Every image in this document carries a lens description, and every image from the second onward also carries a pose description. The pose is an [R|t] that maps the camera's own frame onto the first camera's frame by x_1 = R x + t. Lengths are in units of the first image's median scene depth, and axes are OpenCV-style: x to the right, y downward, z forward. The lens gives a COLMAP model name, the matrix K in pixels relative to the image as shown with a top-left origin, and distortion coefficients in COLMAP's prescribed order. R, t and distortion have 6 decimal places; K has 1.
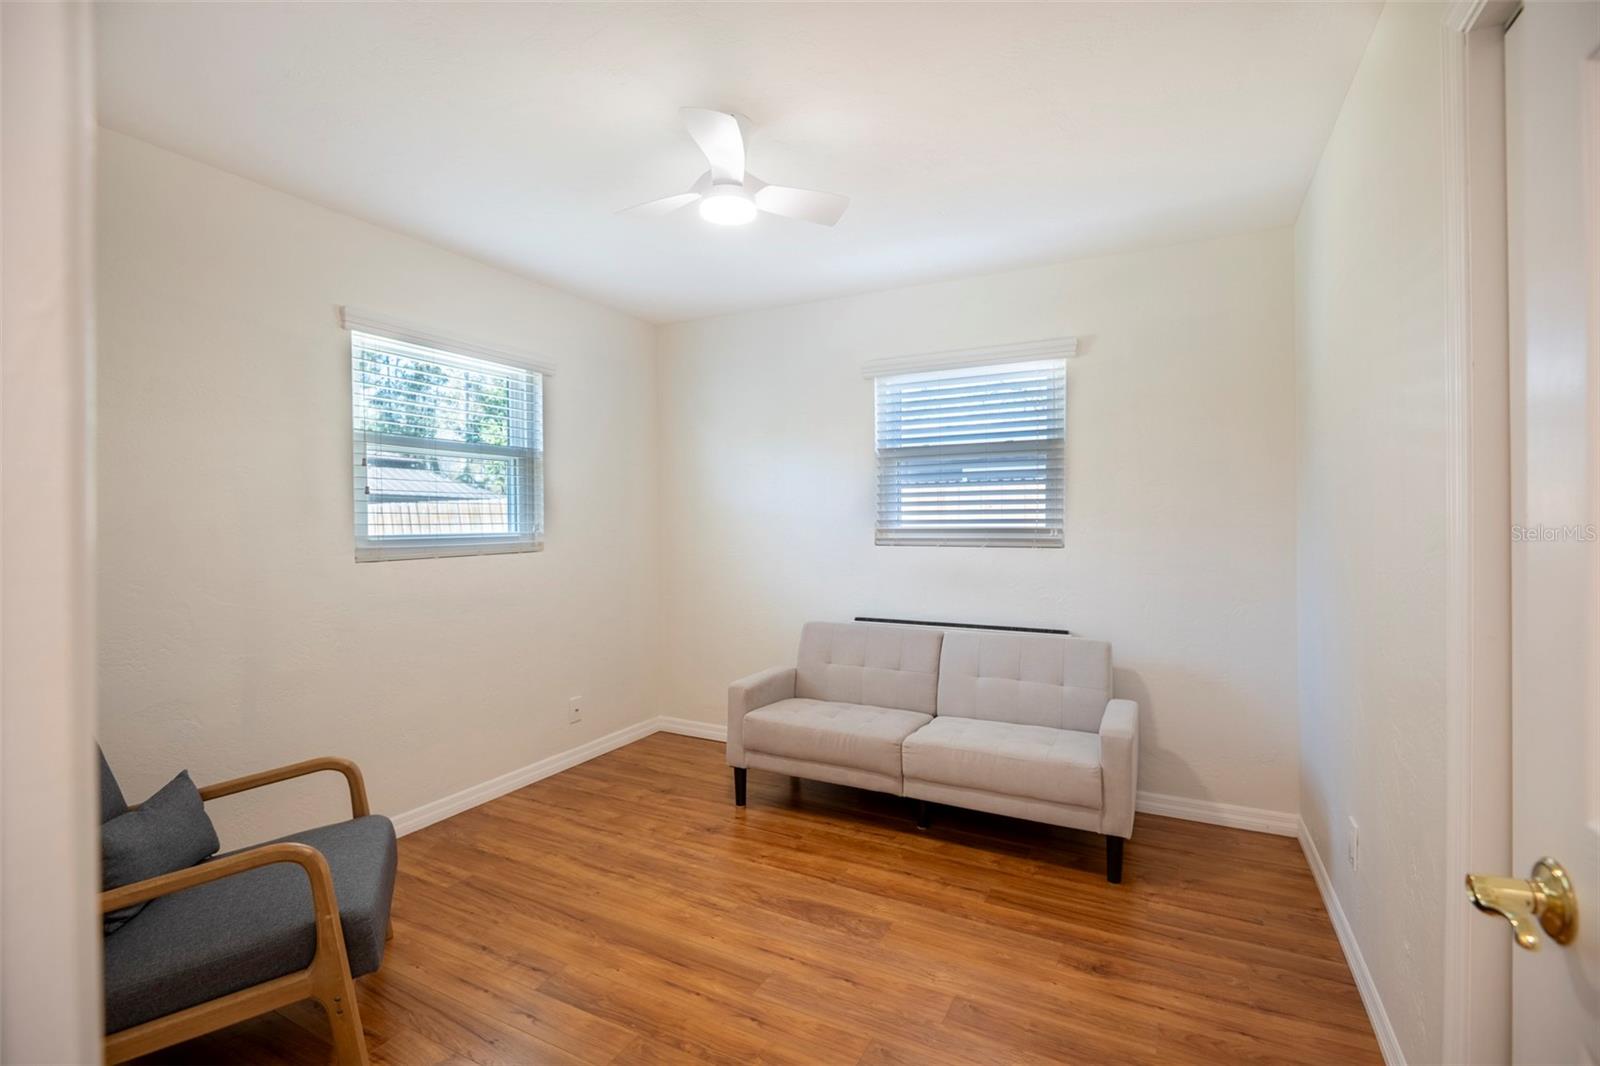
lens RADIAL K [[728.6, 0, 798.0], [0, 728.6, 527.5], [0, 0, 1]] dist [0.012198, -0.000770]
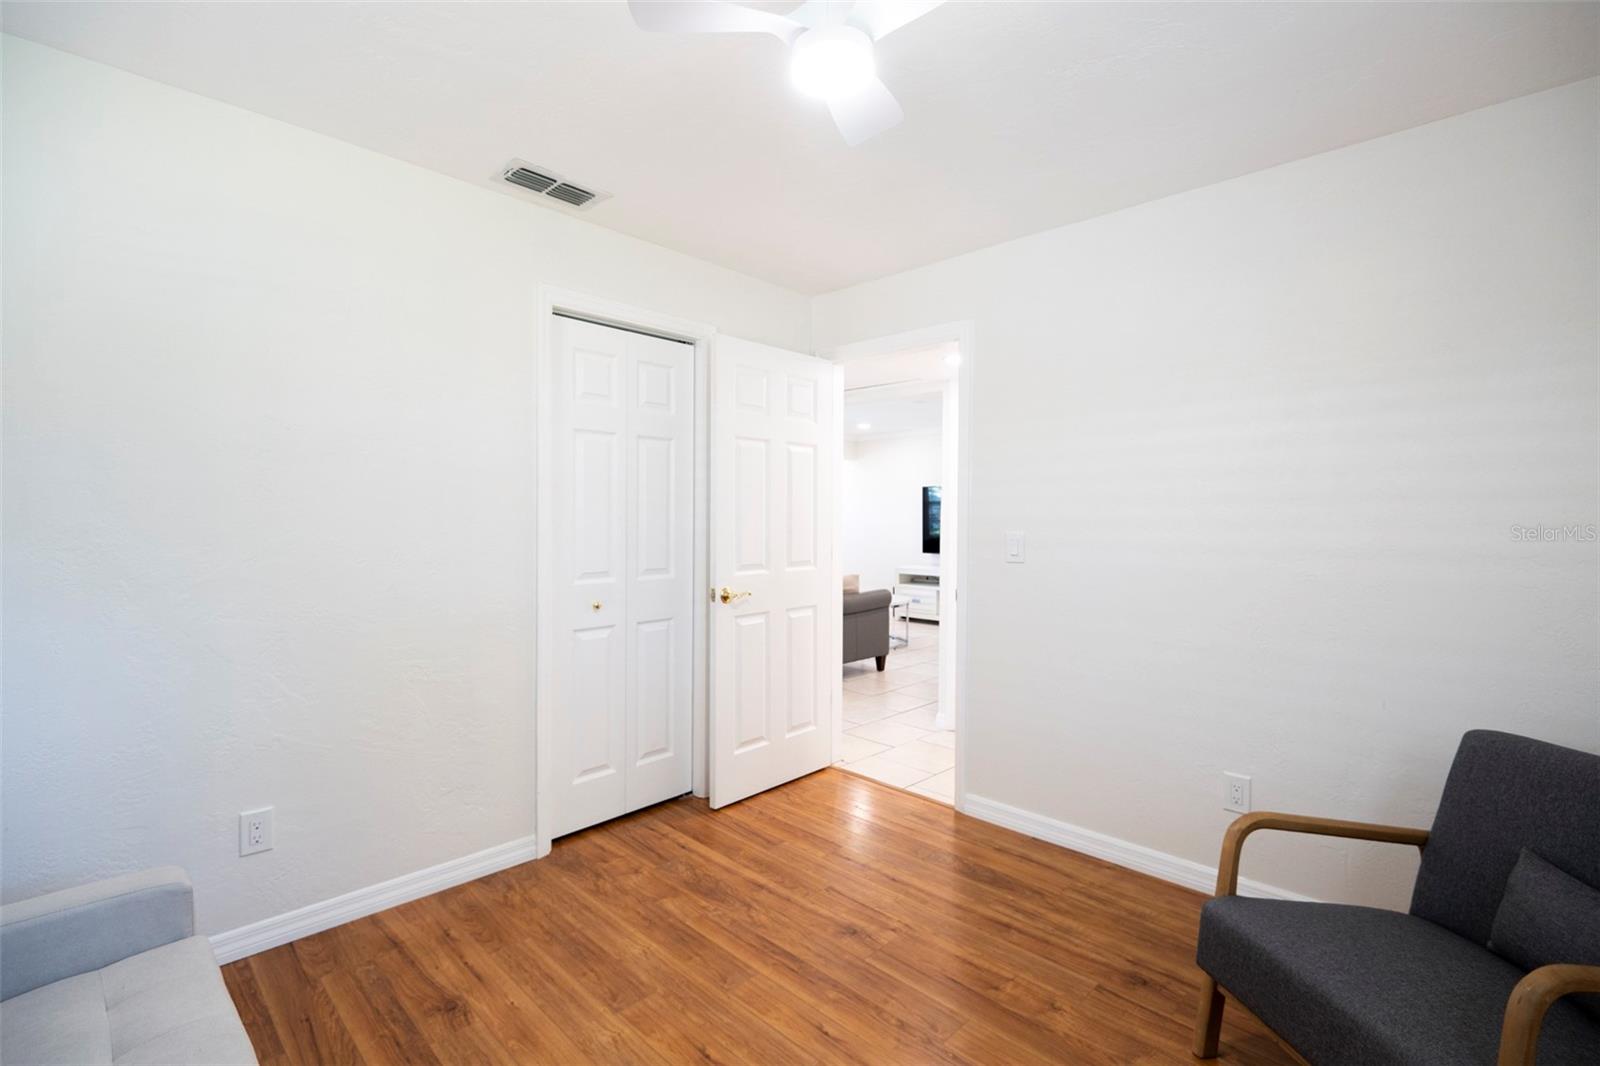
lens RADIAL K [[728.6, 0, 801.0], [0, 728.6, 527.4], [0, 0, 1]] dist [0.012198, -0.000770]
pose [[-0.957431, -0.003810, 0.288638, -0.298820], [0.003577, 0.999680, 0.025060, -0.025522], [-0.288641, 0.025026, -0.957110, 1.867276]]
